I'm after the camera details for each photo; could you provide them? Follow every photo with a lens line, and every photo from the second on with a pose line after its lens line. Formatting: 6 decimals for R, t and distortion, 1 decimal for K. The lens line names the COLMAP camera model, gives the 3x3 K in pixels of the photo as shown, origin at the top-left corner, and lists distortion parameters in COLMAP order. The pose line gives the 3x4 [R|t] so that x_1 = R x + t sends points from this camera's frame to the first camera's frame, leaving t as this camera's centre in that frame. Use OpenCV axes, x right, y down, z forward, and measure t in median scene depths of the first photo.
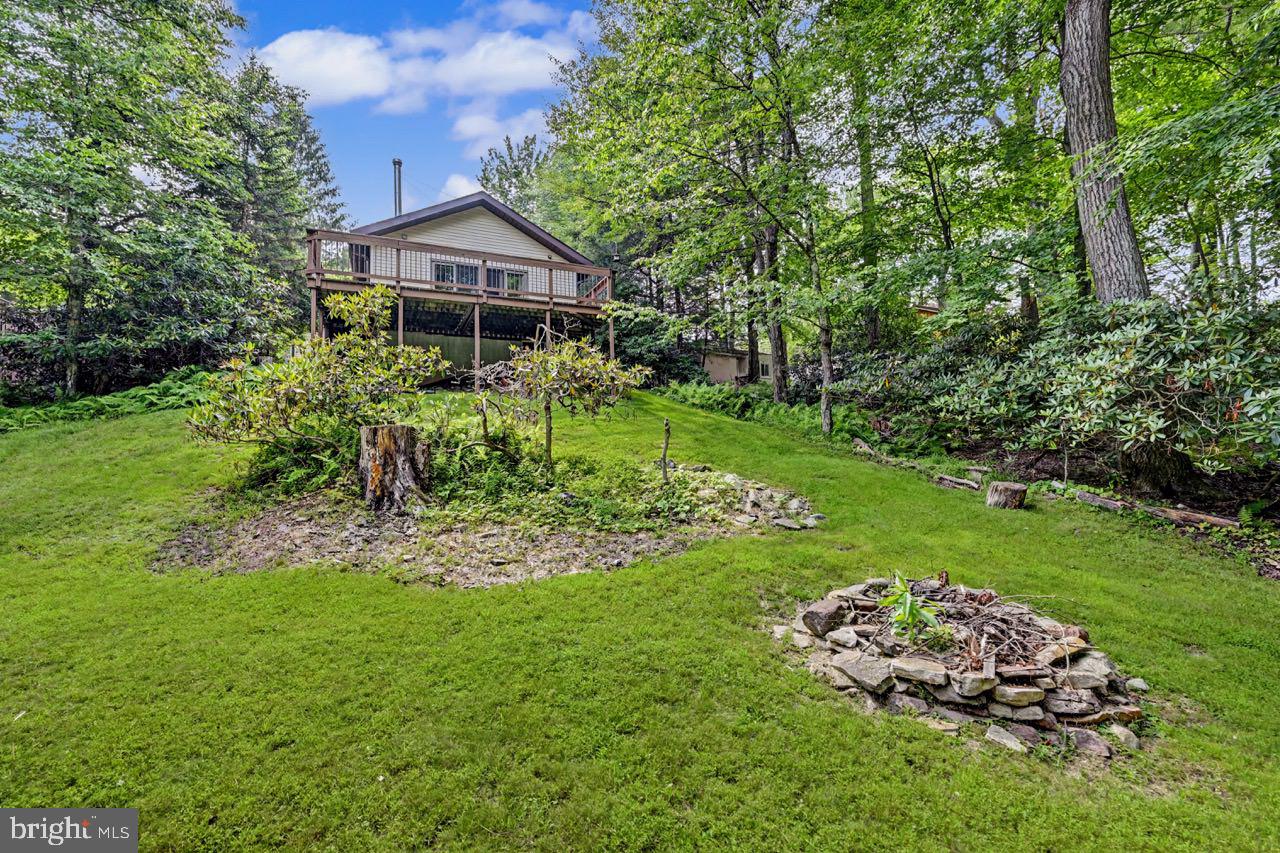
lens RADIAL K [[505.0, 0, 640.4], [0, 505.0, 419.5], [0, 0, 1]] dist [0.003862, -0.000557]
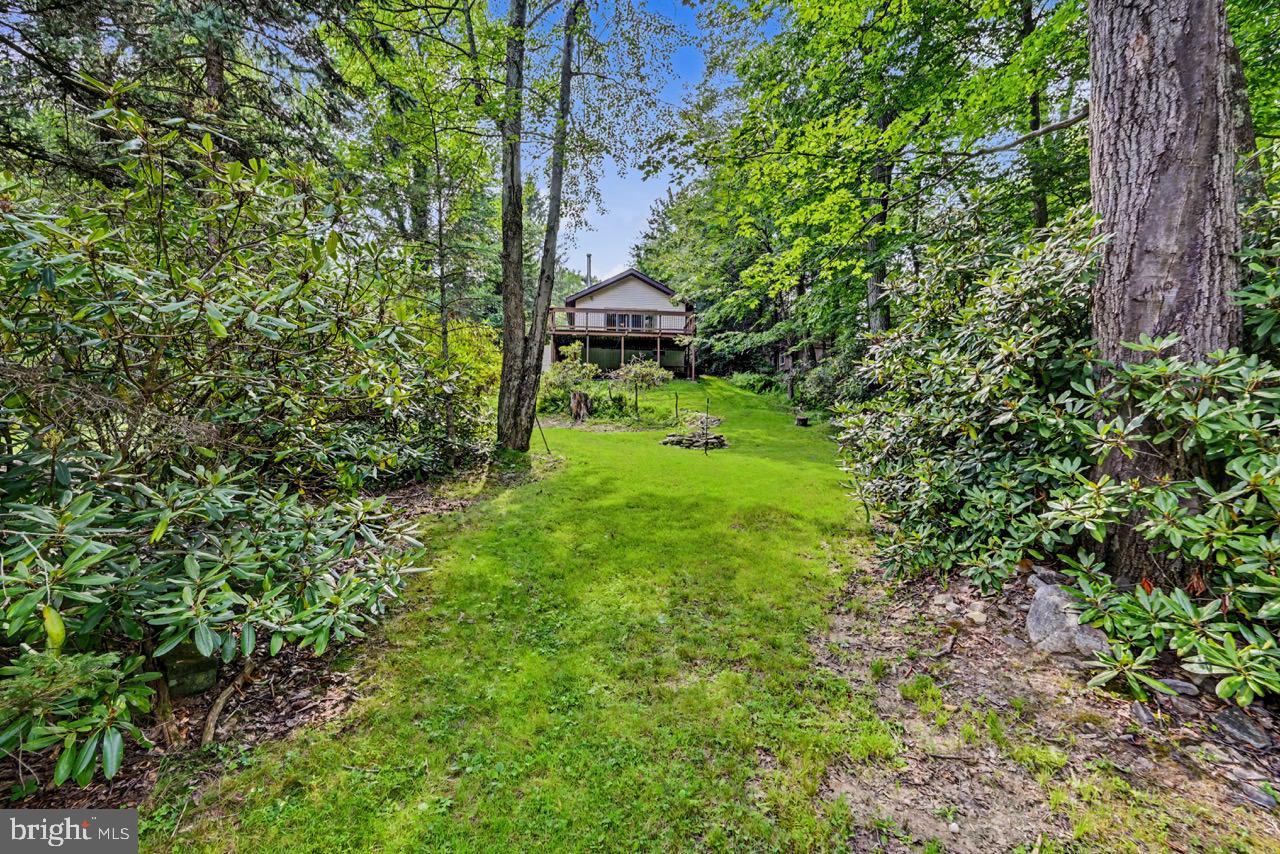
lens RADIAL K [[505.0, 0, 641.7], [0, 505.0, 425.1], [0, 0, 1]] dist [0.003862, -0.000557]
pose [[0.934356, 0.012547, -0.356119, 0.787559], [-0.008093, 0.999869, 0.013995, 0.139983], [0.356248, -0.010195, 0.934336, -1.429270]]
